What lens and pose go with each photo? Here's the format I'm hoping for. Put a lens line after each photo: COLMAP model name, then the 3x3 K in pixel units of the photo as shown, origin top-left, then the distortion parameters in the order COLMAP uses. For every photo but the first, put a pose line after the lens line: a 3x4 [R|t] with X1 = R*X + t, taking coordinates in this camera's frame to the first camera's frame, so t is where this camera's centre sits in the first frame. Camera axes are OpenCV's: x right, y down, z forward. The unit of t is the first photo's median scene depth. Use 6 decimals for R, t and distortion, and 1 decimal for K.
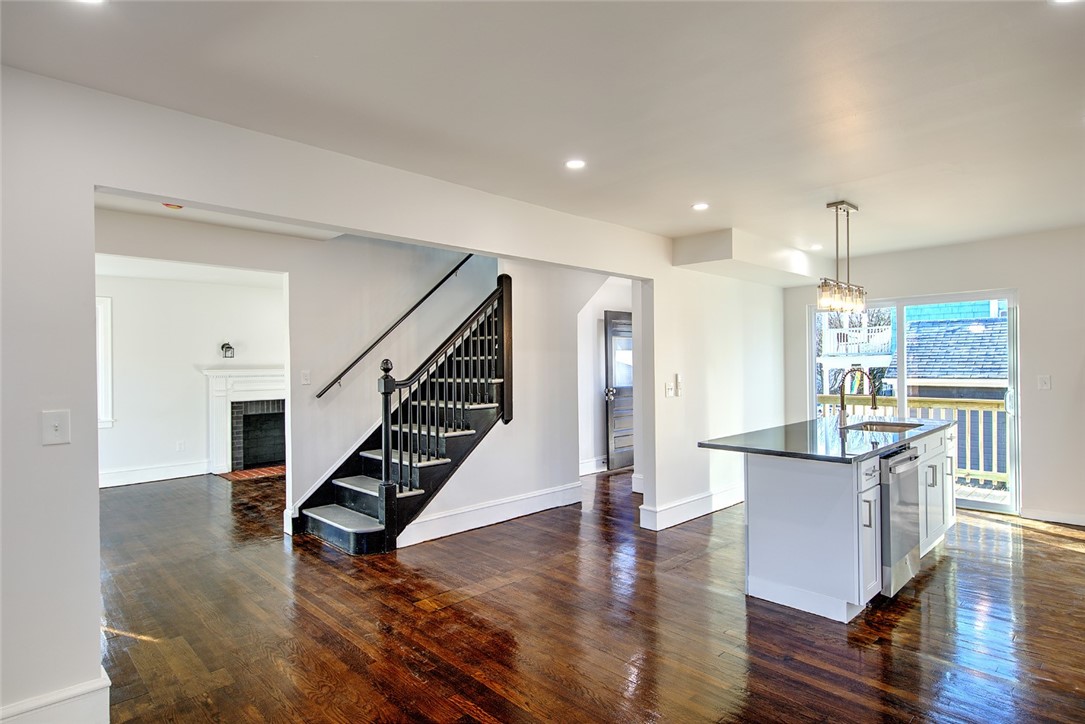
lens RADIAL K [[584.2, 0, 542.5], [0, 584.2, 362.0], [0, 0, 1]] dist [0.002938, 0.000333]
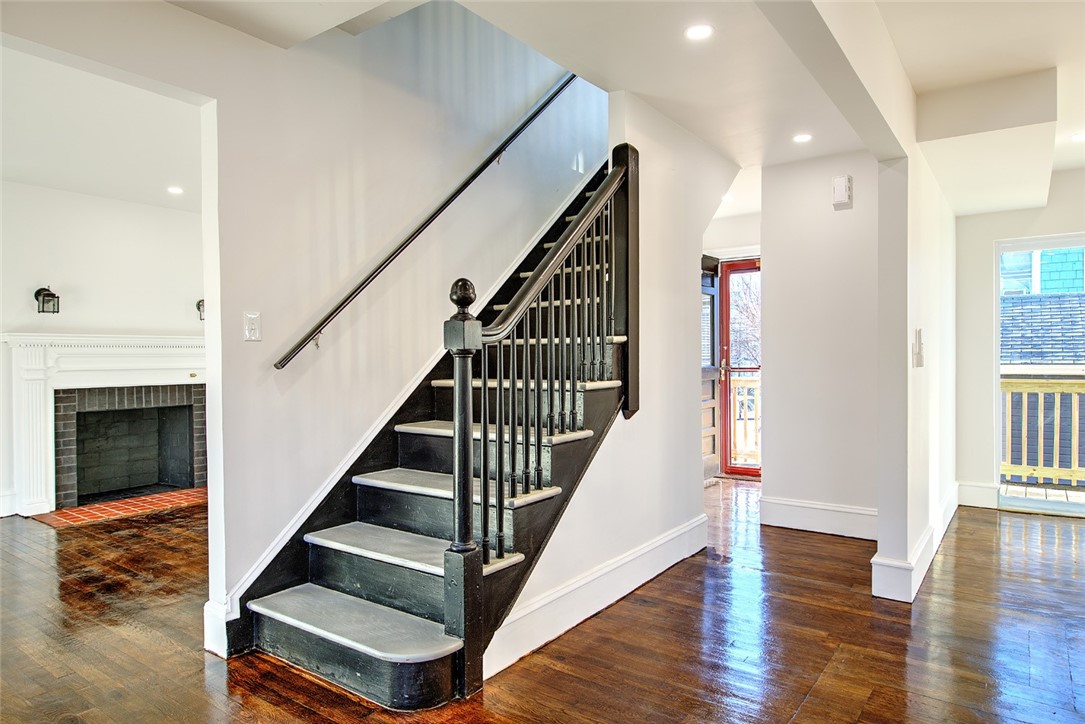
lens RADIAL K [[669.5, 0, 542.5], [0, 669.5, 362.0], [0, 0, 1]] dist [0.004116, -0.000188]
pose [[0.986051, 0.003543, 0.166405, -0.248901], [-0.005337, 0.999932, 0.010336, 0.046936], [-0.166357, -0.011080, 0.986003, 0.396455]]
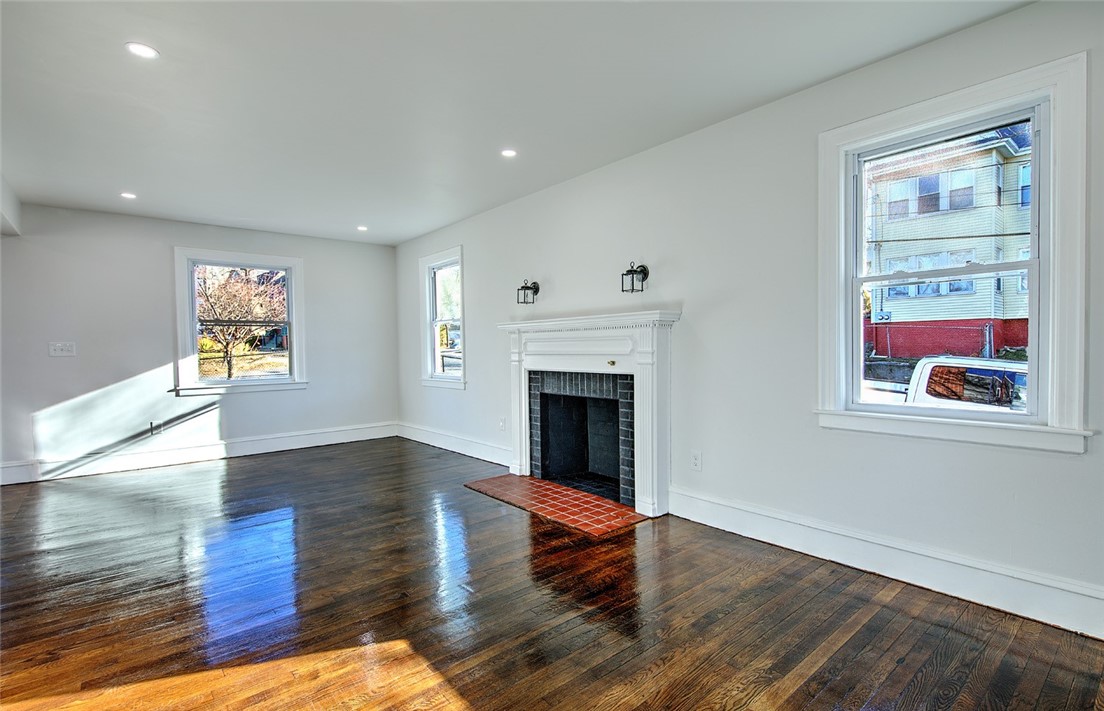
lens RADIAL K [[518.4, 0, 552.0], [0, 518.4, 355.5], [0, 0, 1]] dist [-0.000416, -0.000052]
pose [[-0.073881, 0.028945, -0.996847, 0.070117], [0.018092, 0.999453, 0.027680, 0.052953], [0.997103, -0.015990, -0.074364, 1.593995]]
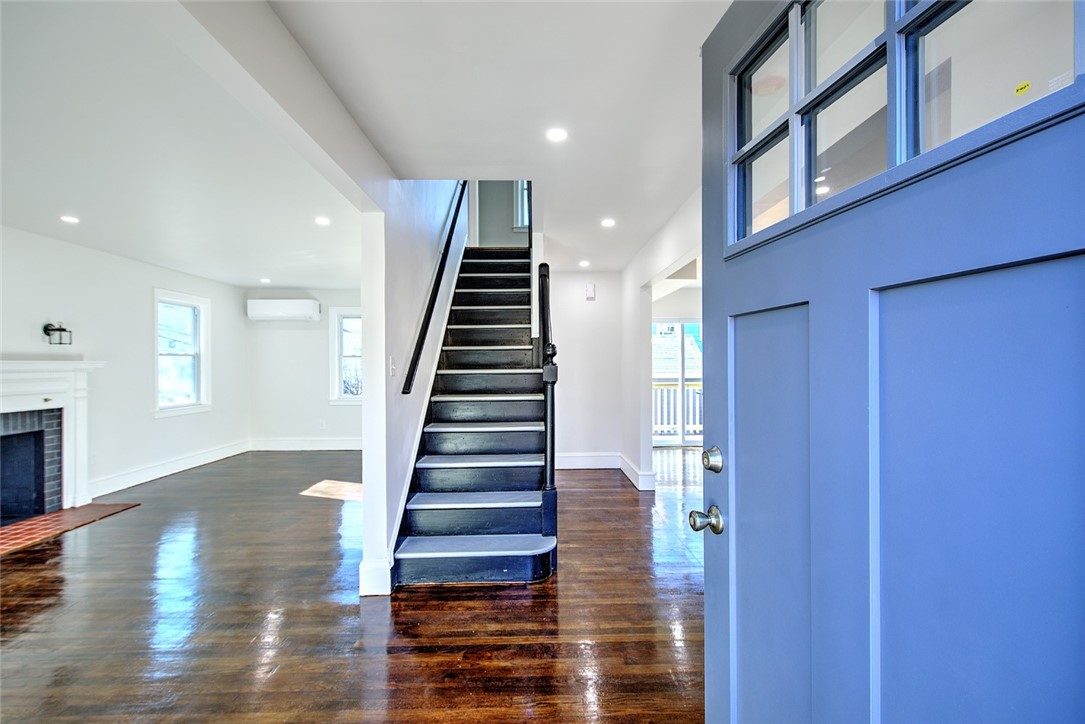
lens RADIAL K [[465.5, 0, 542.5], [0, 465.5, 362.0], [0, 0, 1]] dist [0.021831, 0.000083]
pose [[0.689337, 0.010246, 0.724369, -0.655031], [-0.000458, 0.999906, -0.013707, 0.030772], [-0.724441, 0.009117, 0.689277, 0.456278]]
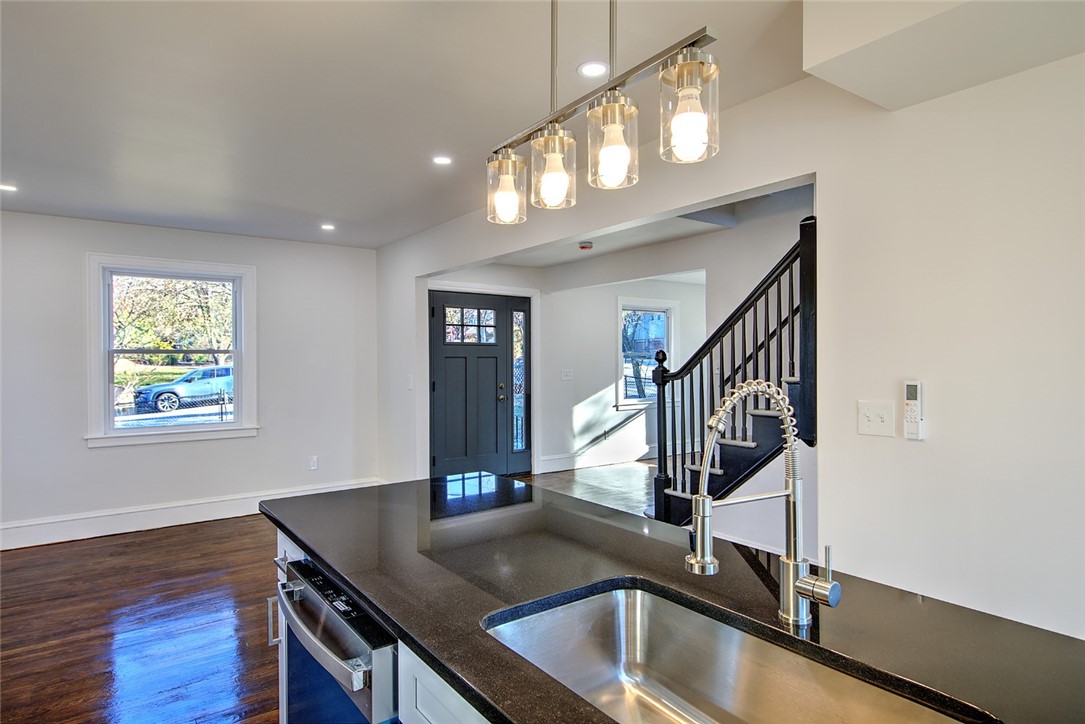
lens RADIAL K [[613.7, 0, 542.5], [0, 613.7, 362.0], [0, 0, 1]] dist [0.025815, 0.000122]
pose [[-0.147037, 0.018687, -0.988955, 0.669545], [0.010892, 0.999791, 0.017272, -0.003131], [0.989071, -0.008232, -0.147209, 0.813598]]
